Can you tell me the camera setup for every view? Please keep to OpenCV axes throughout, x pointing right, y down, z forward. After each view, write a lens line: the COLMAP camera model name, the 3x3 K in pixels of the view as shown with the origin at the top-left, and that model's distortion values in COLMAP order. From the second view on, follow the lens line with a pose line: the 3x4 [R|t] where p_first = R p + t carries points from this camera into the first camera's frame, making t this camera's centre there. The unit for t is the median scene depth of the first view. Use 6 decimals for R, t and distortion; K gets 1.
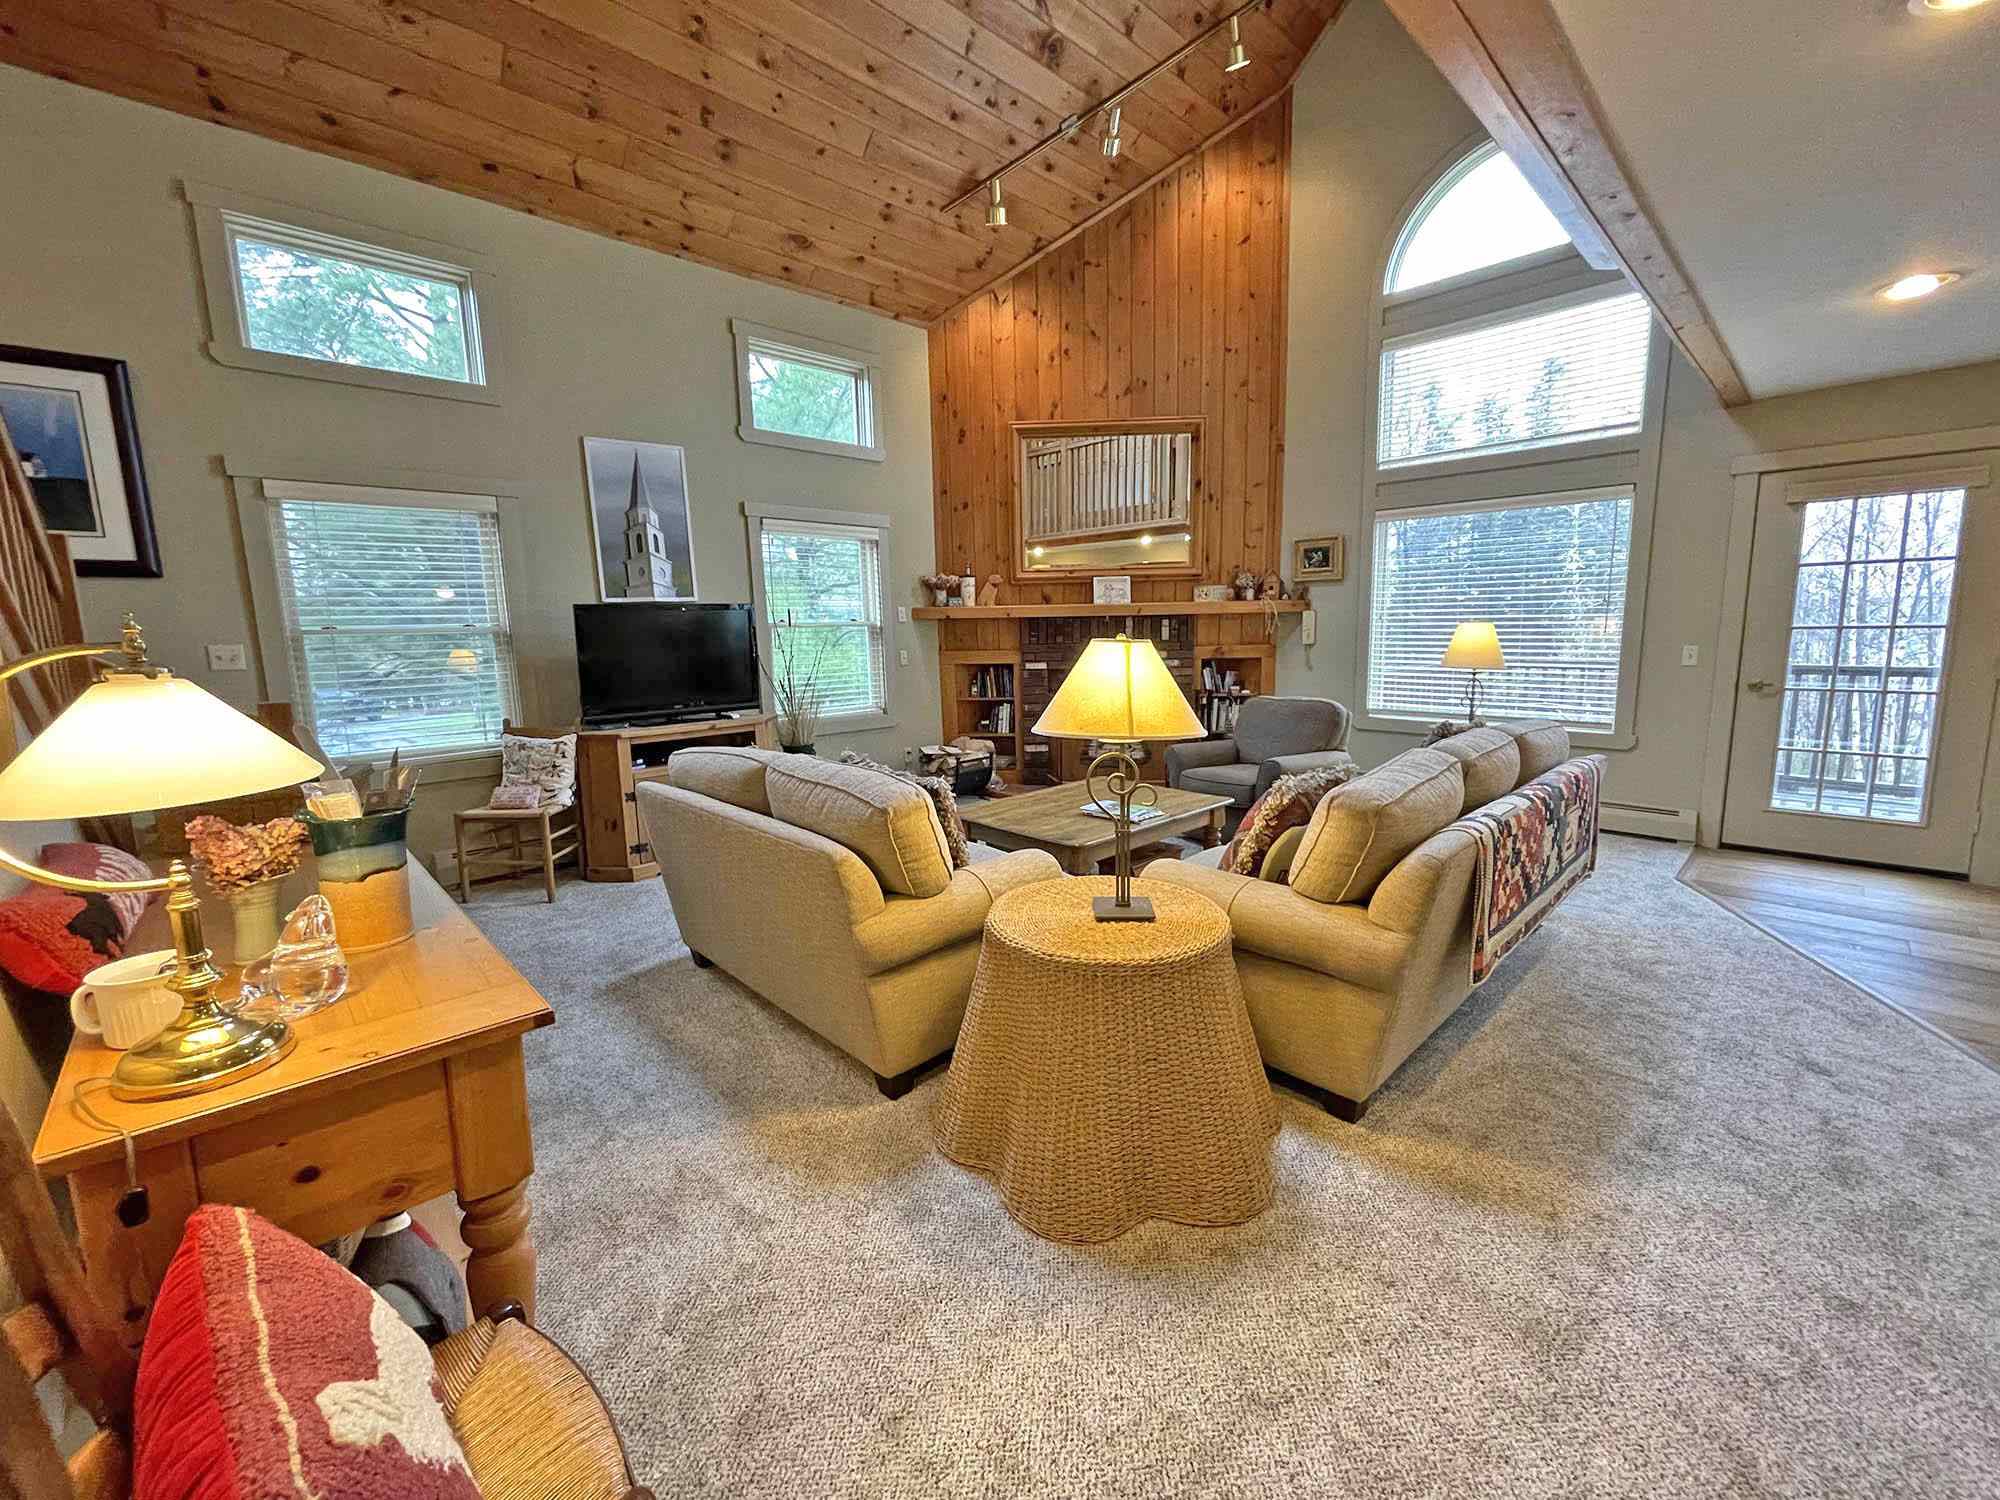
lens RADIAL K [[809.5, 0, 1000.0], [0, 809.5, 750.0], [0, 0, 1]] dist [0.000137, -0.000549]
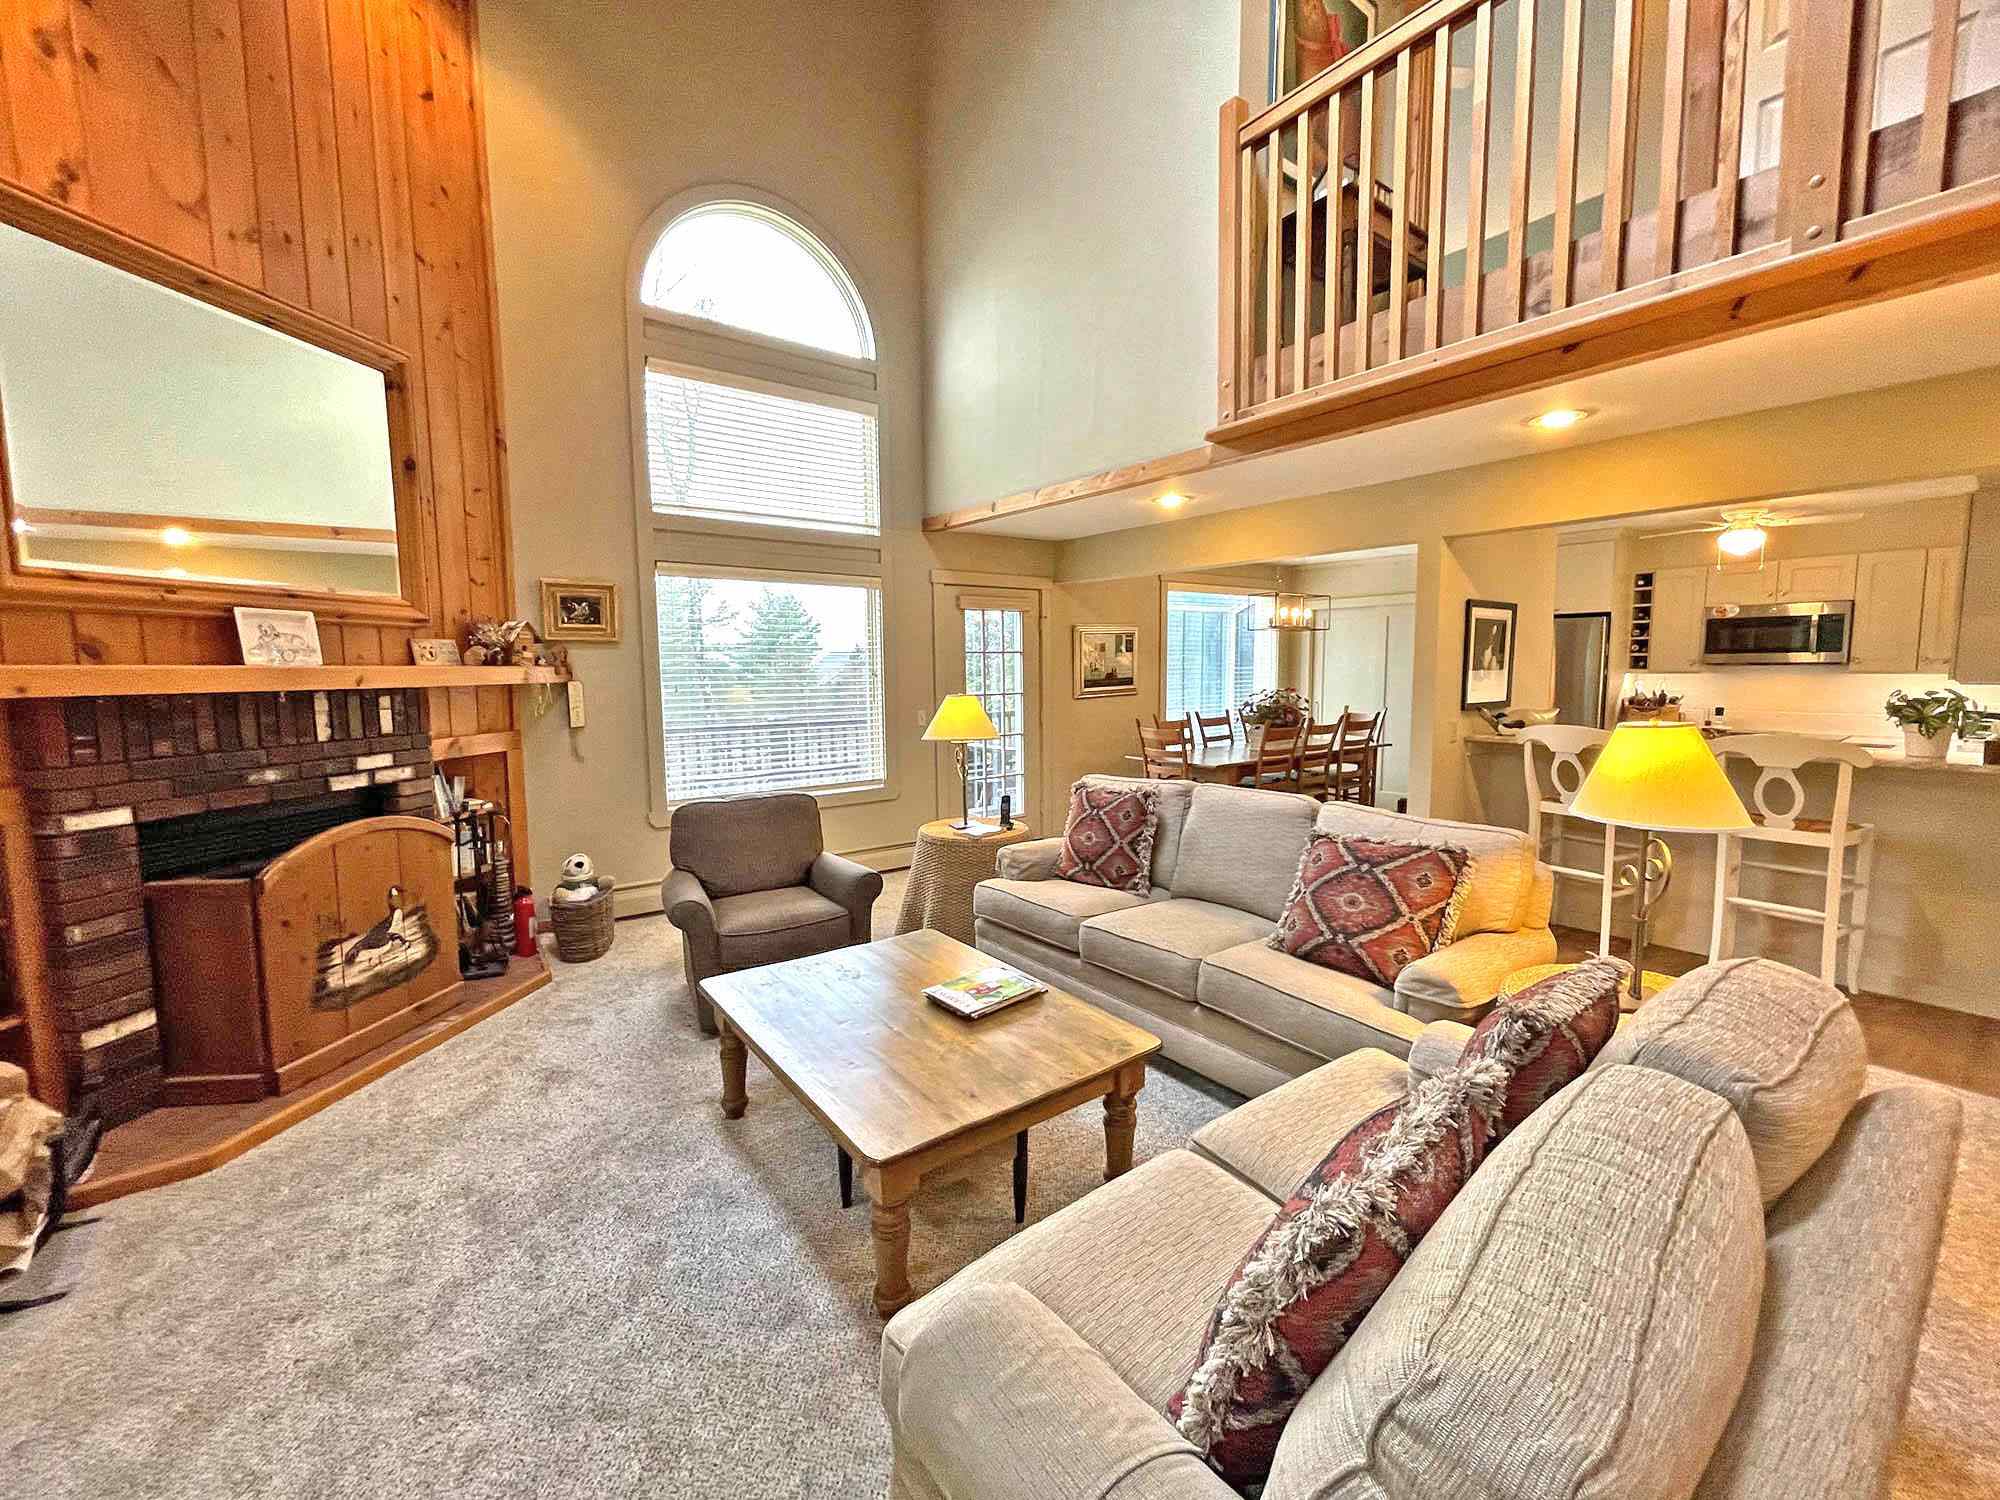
lens RADIAL K [[809.5, 0, 1000.0], [0, 809.5, 750.0], [0, 0, 1]] dist [0.000137, -0.000549]
pose [[0.123964, -0.078486, 0.989178, -0.293839], [0.165018, 0.984616, 0.057443, -0.092052], [-0.978469, 0.156111, 0.135009, 0.546521]]
